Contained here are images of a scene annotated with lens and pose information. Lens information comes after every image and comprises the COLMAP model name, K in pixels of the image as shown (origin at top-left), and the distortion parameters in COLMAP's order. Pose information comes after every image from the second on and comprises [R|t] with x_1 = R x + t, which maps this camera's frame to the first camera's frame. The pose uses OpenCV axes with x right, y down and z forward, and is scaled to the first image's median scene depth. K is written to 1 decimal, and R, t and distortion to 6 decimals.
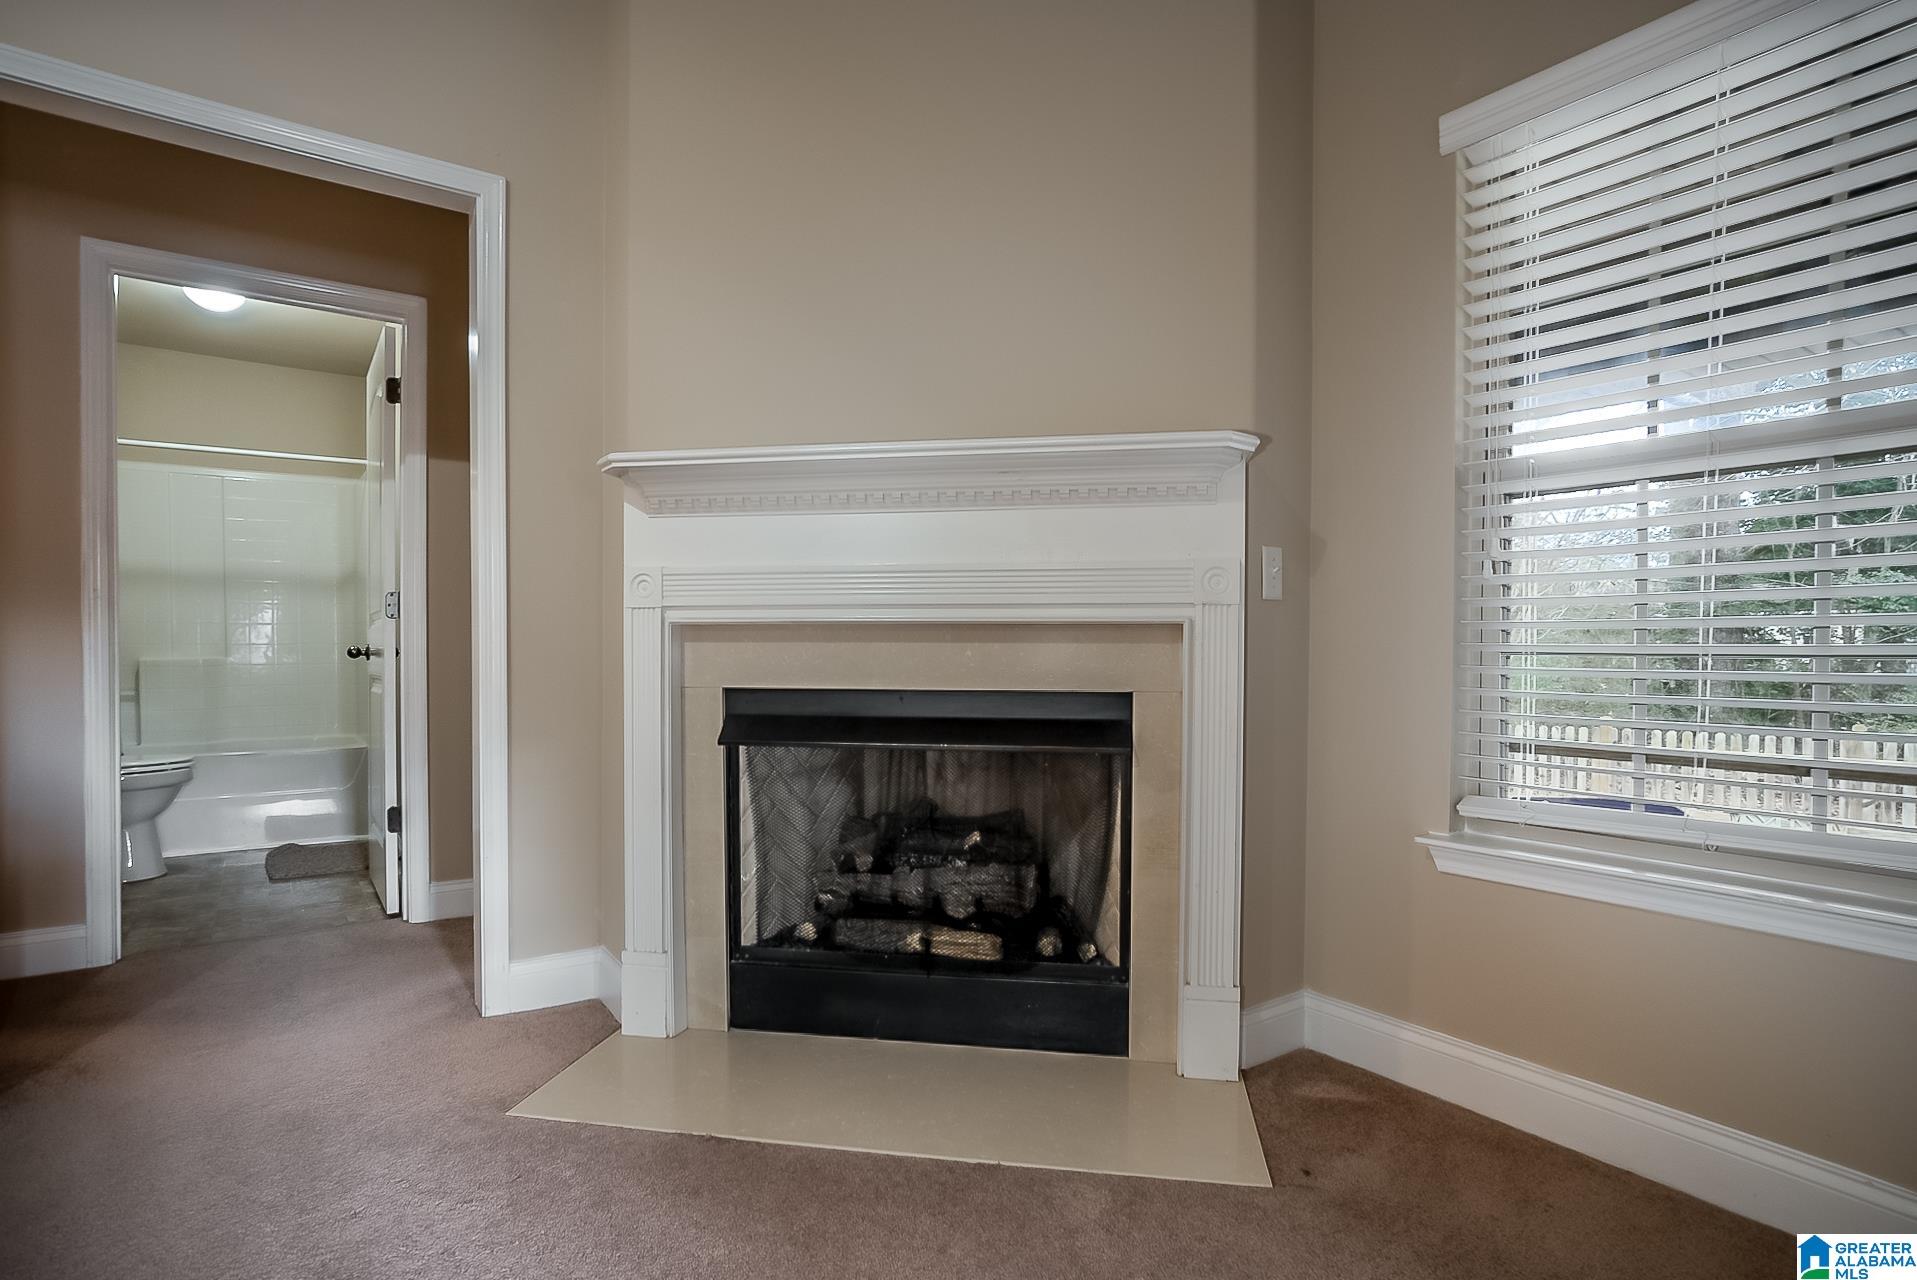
lens RADIAL K [[986.2, 0, 958.5], [0, 986.2, 640.0], [0, 0, 1]] dist [-0.034133, 0.000388]
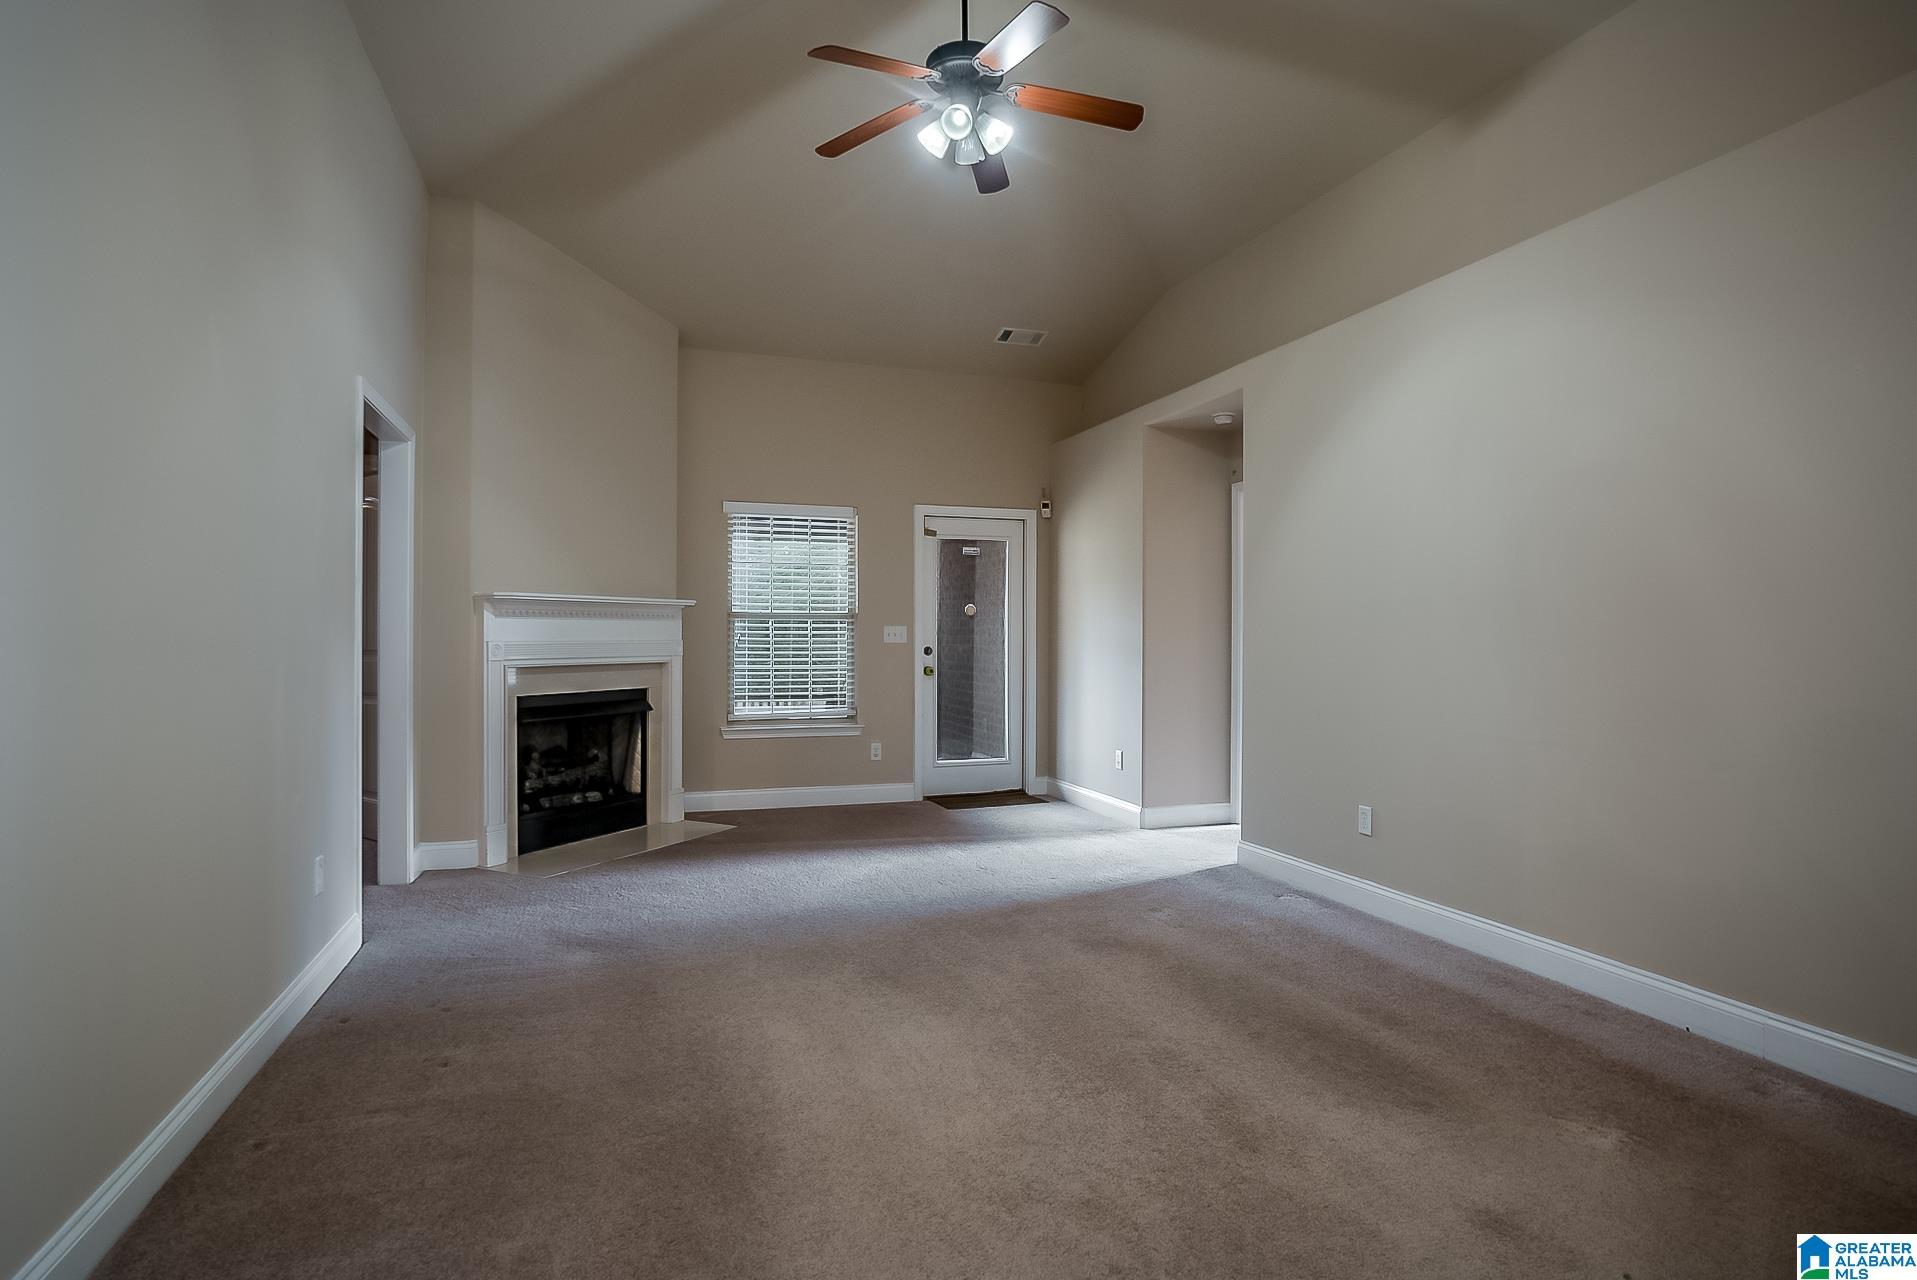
lens RADIAL K [[986.2, 0, 958.5], [0, 986.2, 640.0], [0, 0, 1]] dist [-0.034133, 0.000388]
pose [[0.260097, -0.006718, 0.965559, -2.200165], [0.005581, 0.999970, 0.005454, -0.089717], [-0.965566, 0.003970, 0.260126, -0.530380]]
